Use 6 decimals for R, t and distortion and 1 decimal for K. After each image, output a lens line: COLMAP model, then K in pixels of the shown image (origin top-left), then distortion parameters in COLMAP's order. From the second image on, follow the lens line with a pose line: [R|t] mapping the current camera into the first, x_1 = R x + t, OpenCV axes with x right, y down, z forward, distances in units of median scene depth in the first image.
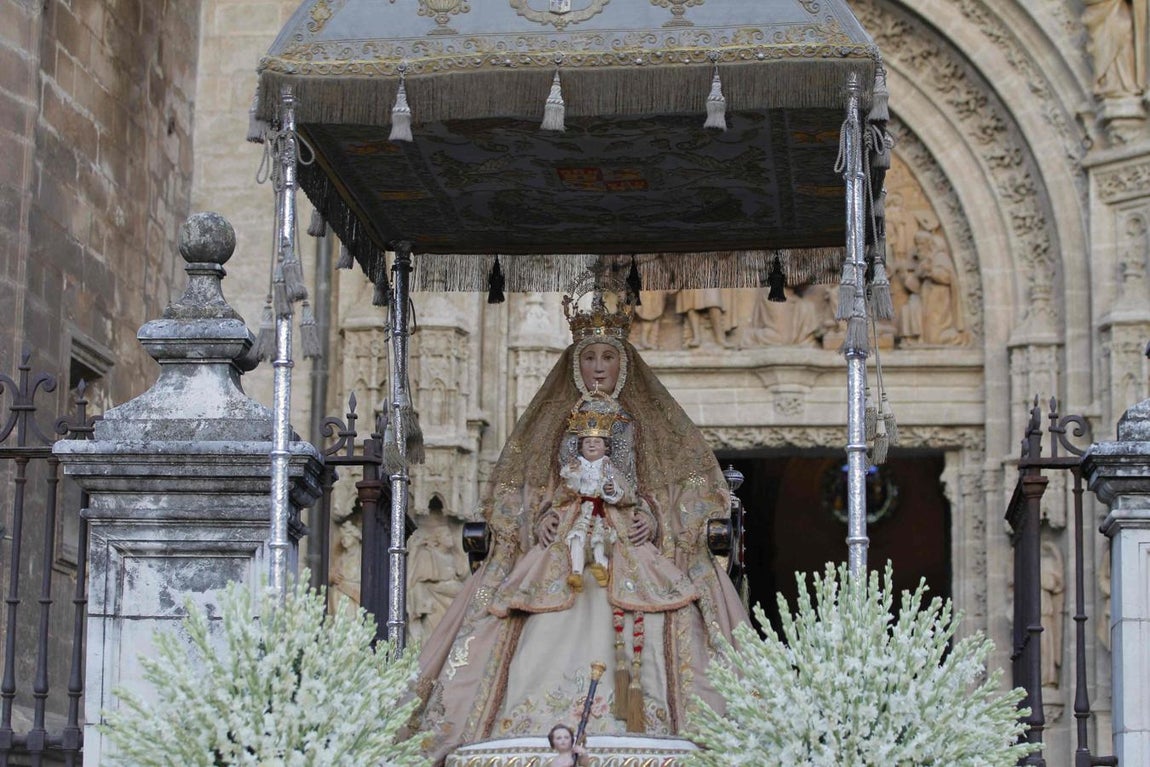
lens RADIAL K [[2990.5, 0, 575.0], [0, 2990.5, 383.5], [0, 0, 1]] dist [-0.318996, 0.041823]
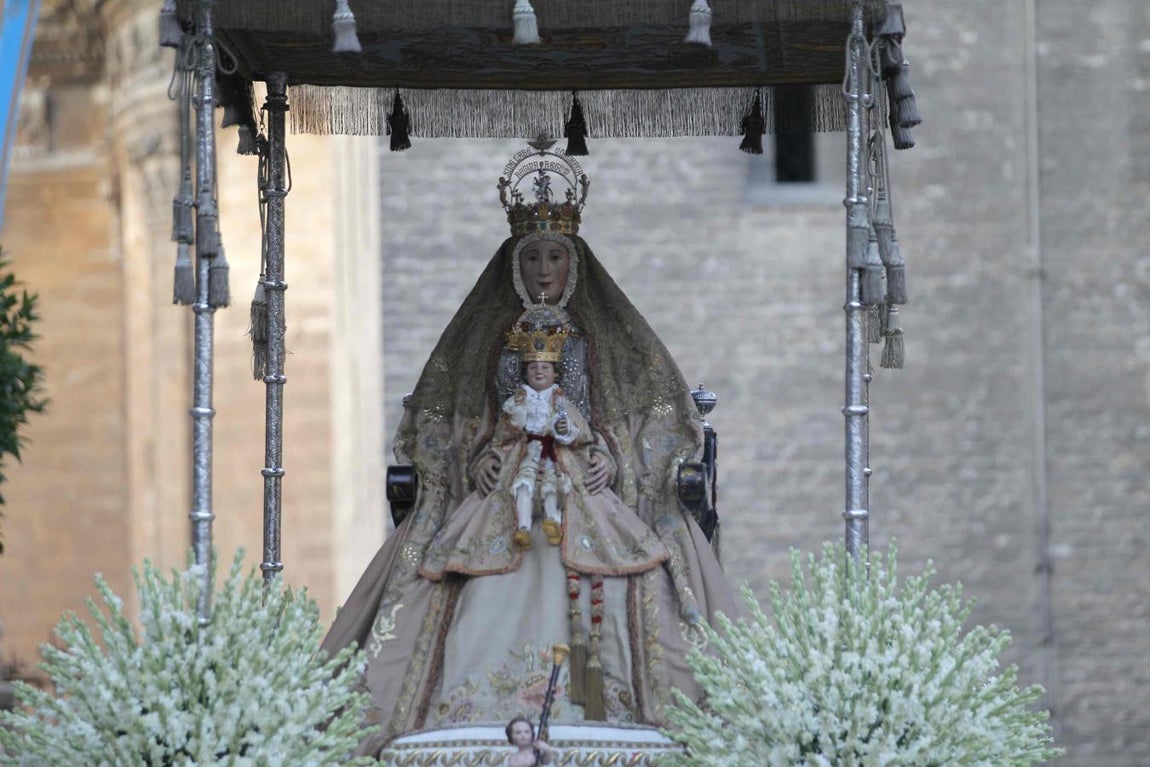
lens RADIAL K [[6873.0, 0, 575.0], [0, 6873.0, 383.5], [0, 0, 1]] dist [-0.013146, 15.515858]
pose [[0.998554, 0.001750, 0.053727, -0.090114], [-0.006913, 0.995352, 0.096050, -0.165354], [-0.053309, -0.096283, 0.993925, -0.934856]]
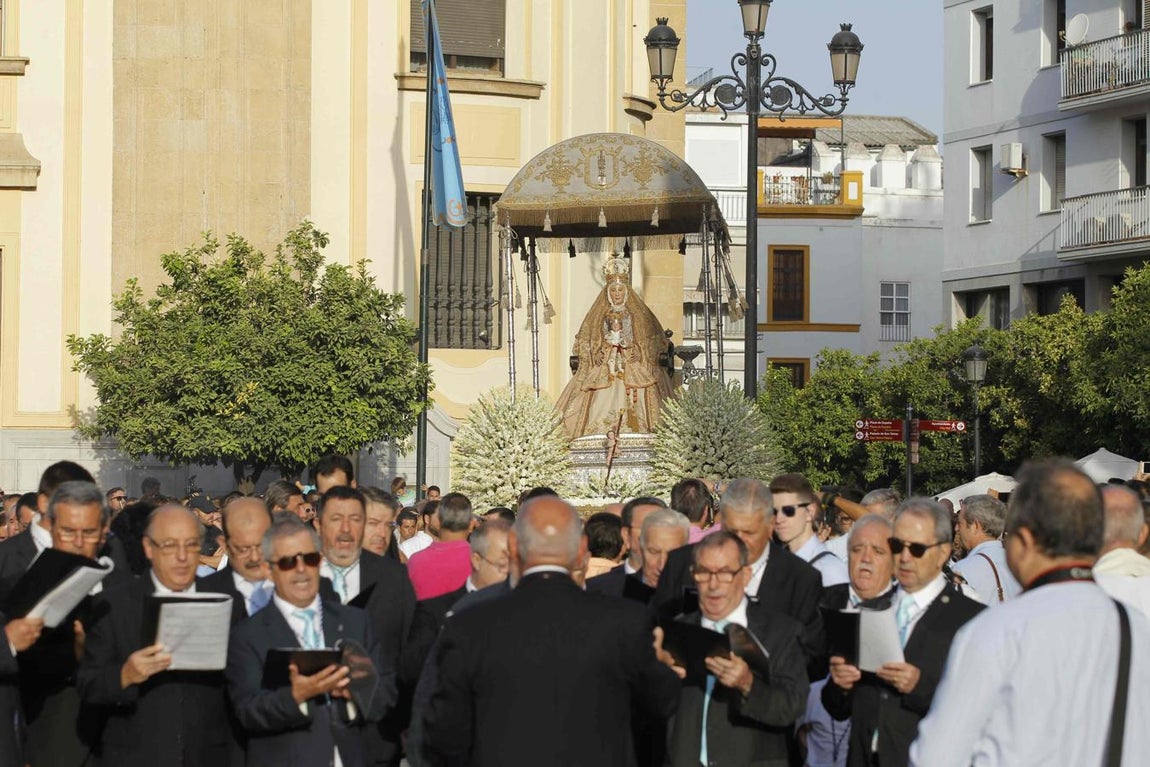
lens RADIAL K [[2990.5, 0, 575.0], [0, 2990.5, 383.5], [0, 0, 1]] dist [-0.318996, 0.041823]
pose [[0.999483, -0.032027, 0.002909, -0.042239], [0.031492, 0.993077, 0.113166, -0.242960], [-0.006513, -0.113016, 0.993572, -1.753702]]
